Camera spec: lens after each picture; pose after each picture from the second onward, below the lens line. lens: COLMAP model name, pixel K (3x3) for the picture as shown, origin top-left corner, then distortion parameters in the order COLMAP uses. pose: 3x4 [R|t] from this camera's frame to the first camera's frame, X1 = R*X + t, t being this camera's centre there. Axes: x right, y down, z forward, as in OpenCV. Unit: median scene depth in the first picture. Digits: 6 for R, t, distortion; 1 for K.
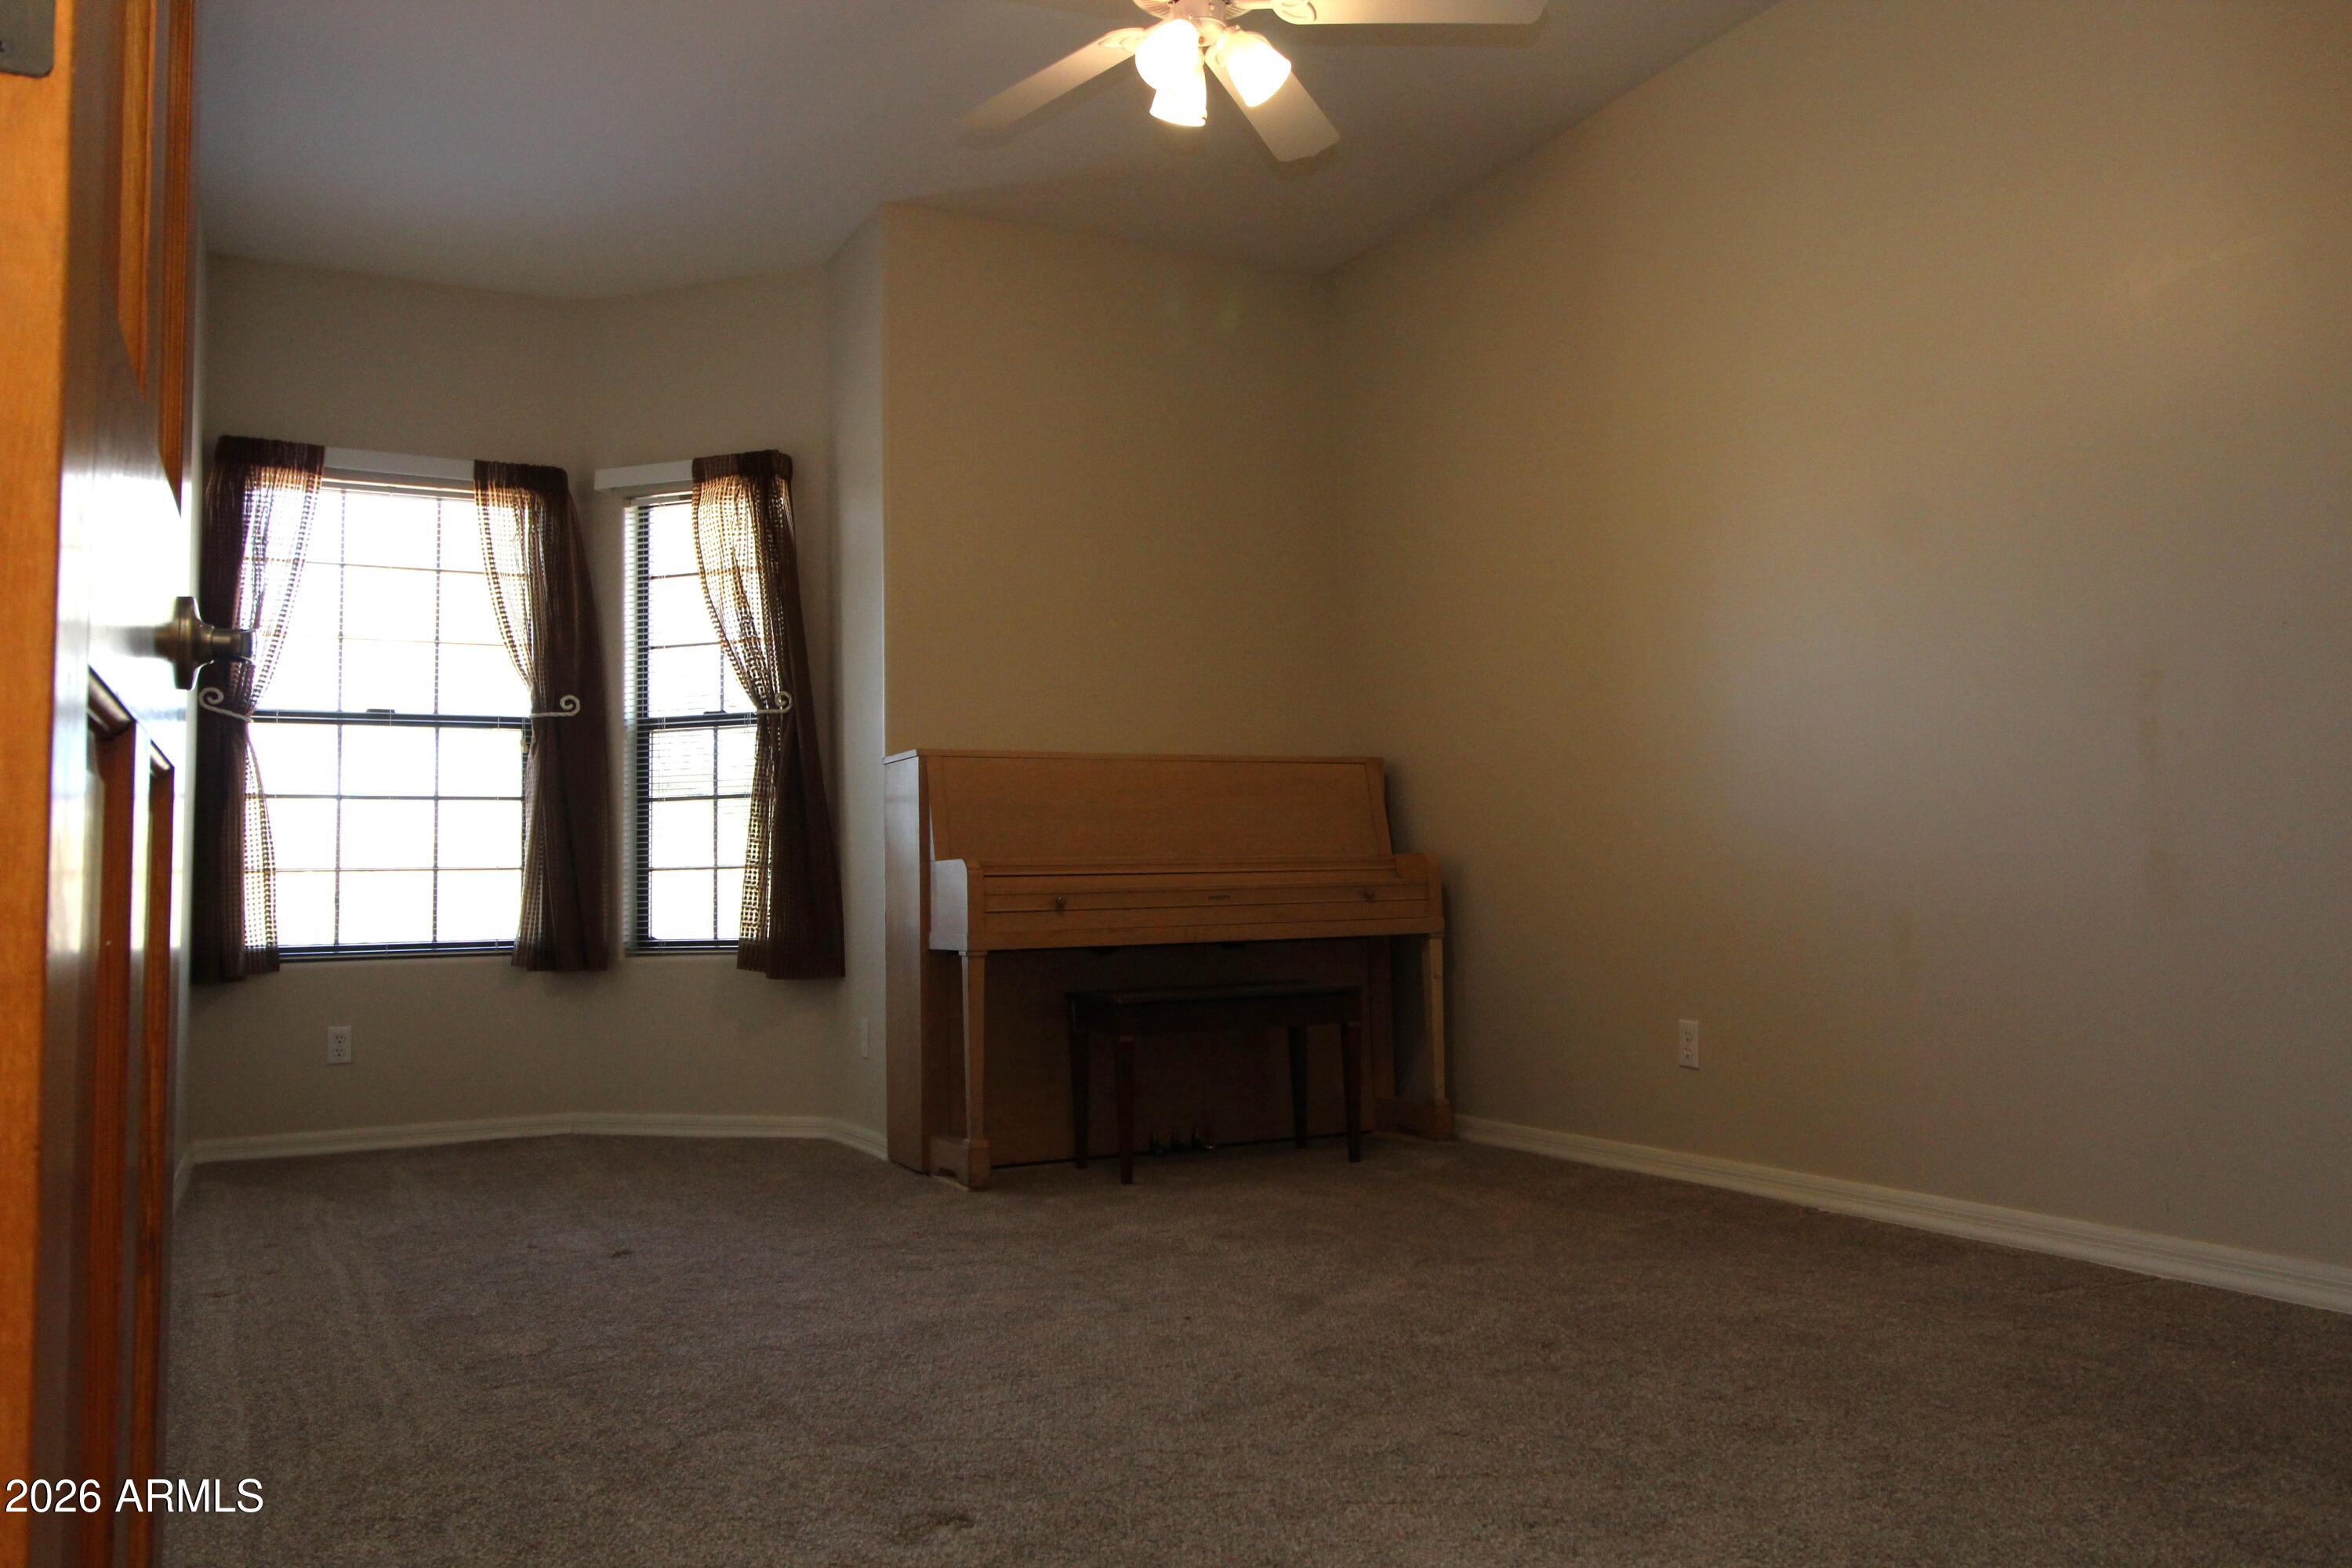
lens RADIAL K [[1789.0, 0, 1181.1], [0, 1789.0, 778.7], [0, 0, 1]] dist [0.017003, -0.013352]
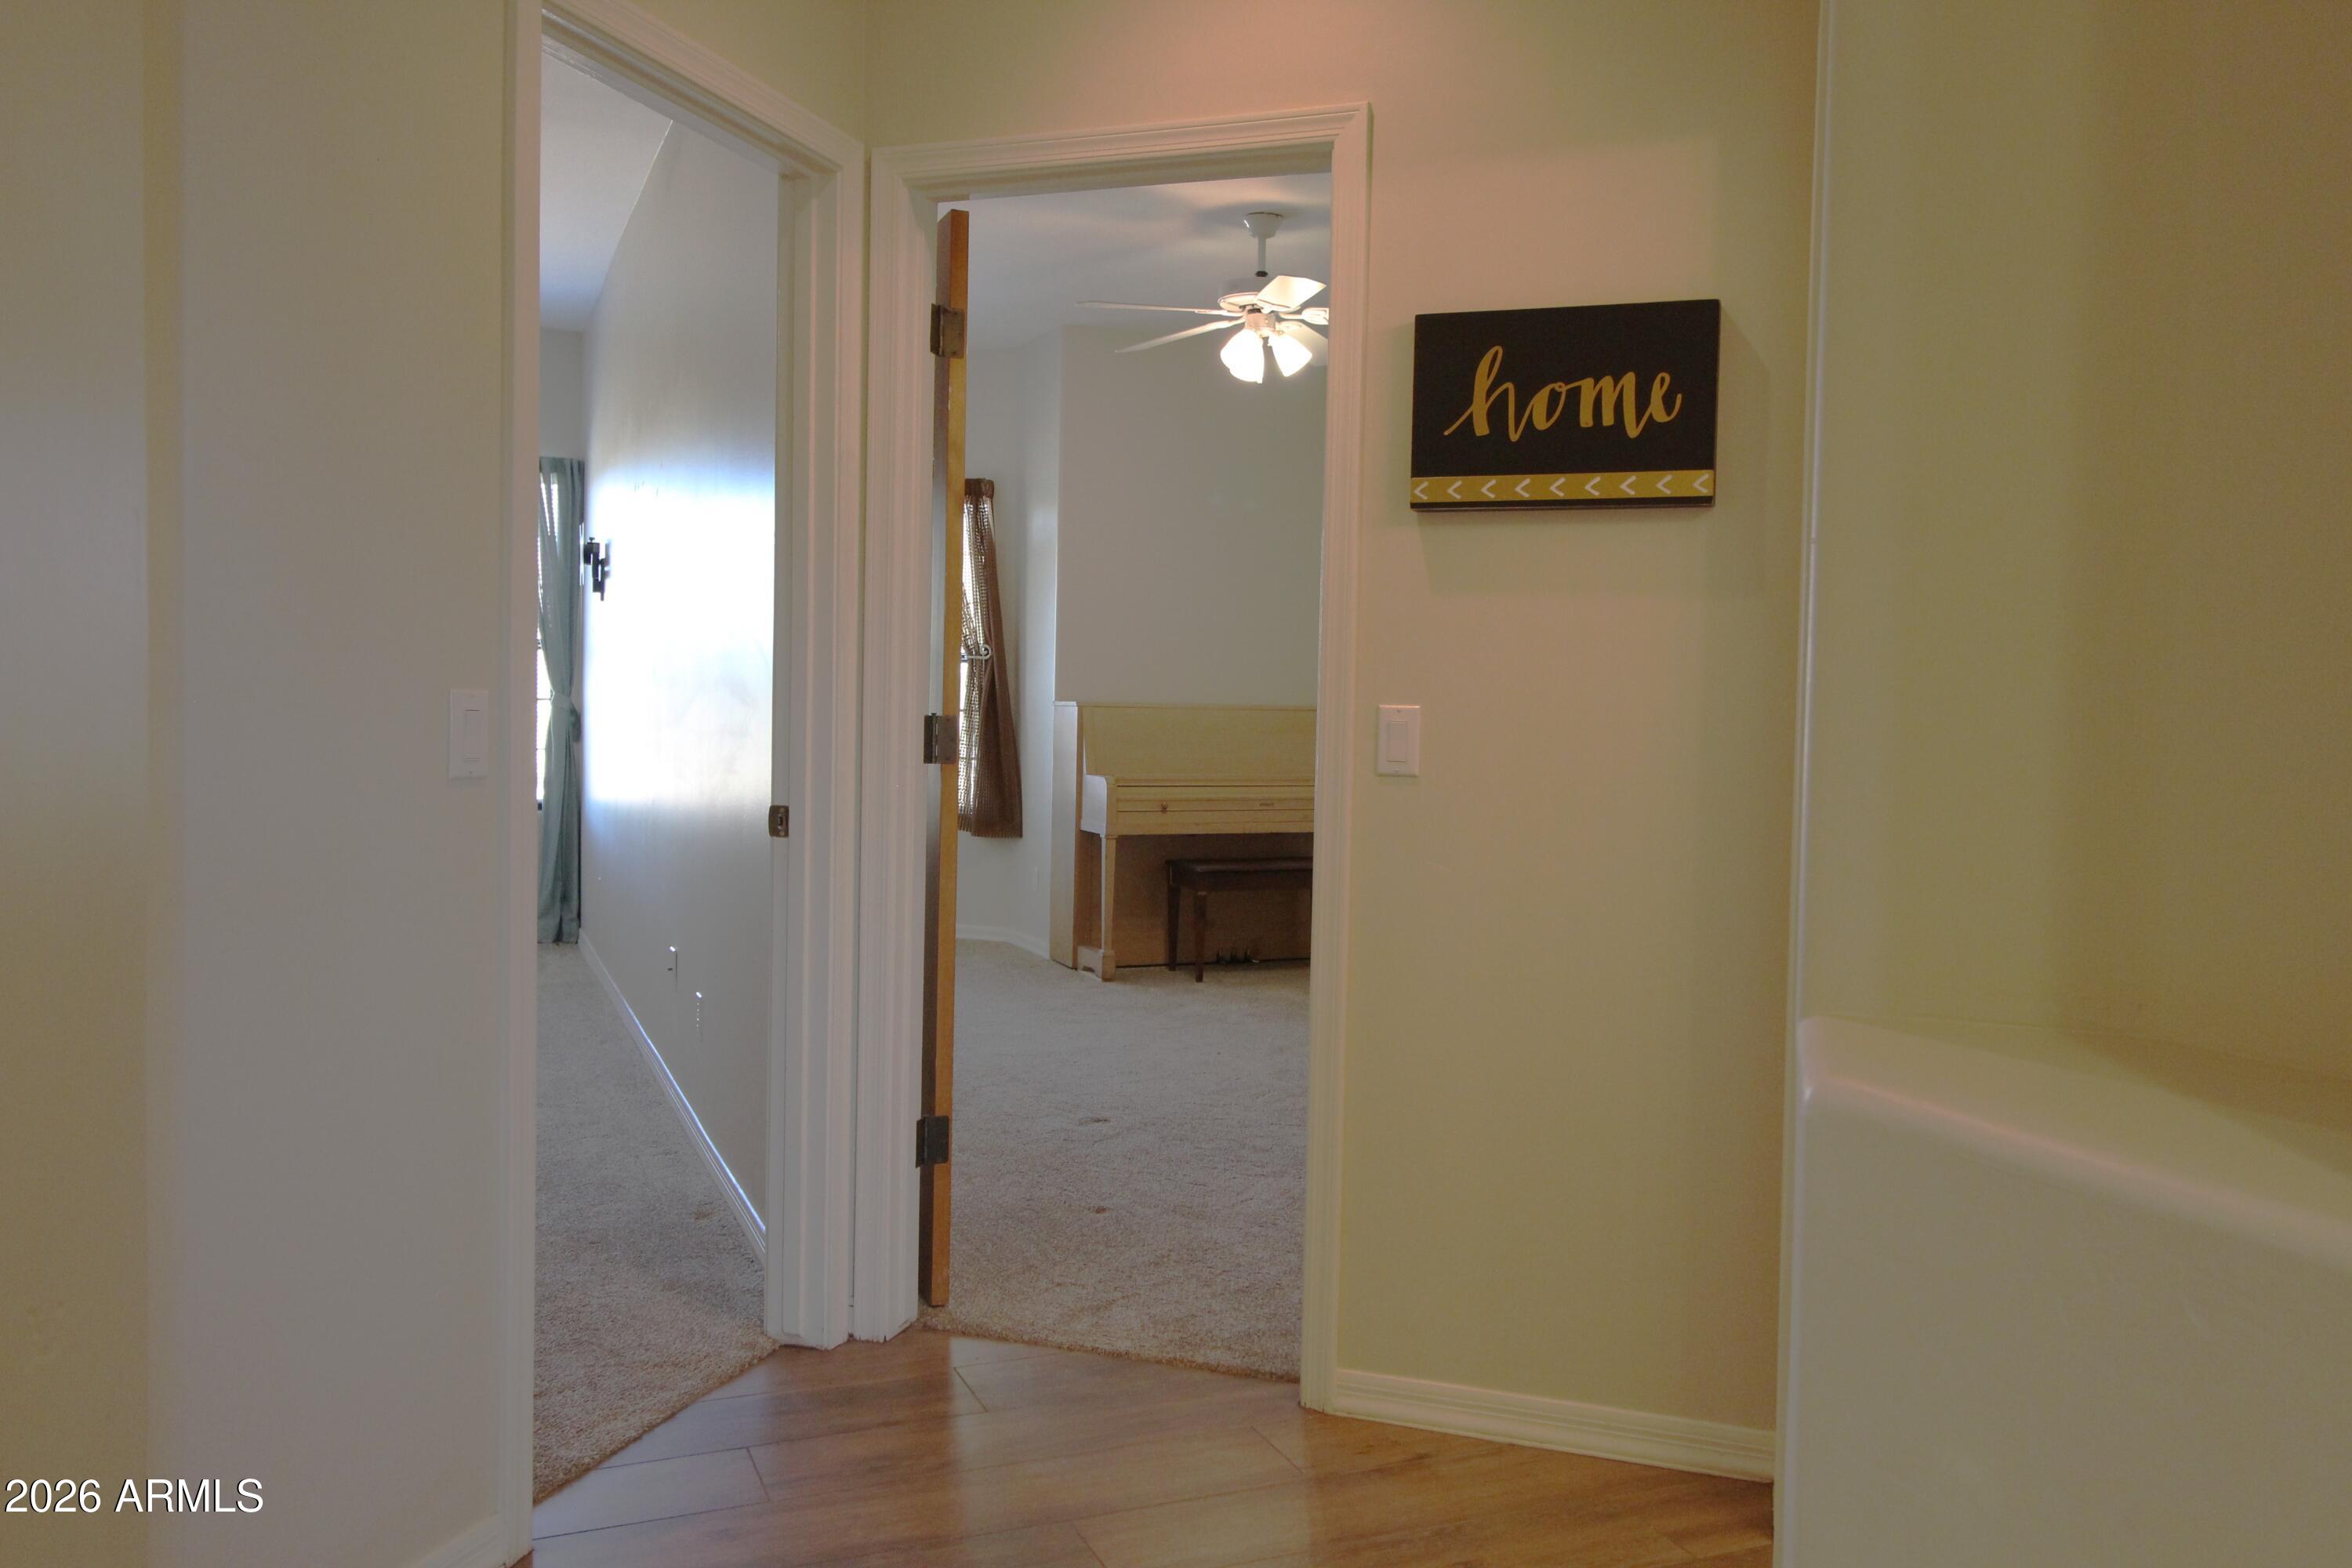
lens RADIAL K [[1789.0, 0, 1172.7], [0, 1789.0, 784.2], [0, 0, 1]] dist [0.017003, -0.013352]
pose [[0.996583, 0.044610, -0.069507, 0.048306], [-0.036378, 0.992640, 0.115509, -0.130836], [0.074149, -0.112586, 0.990872, -0.558597]]
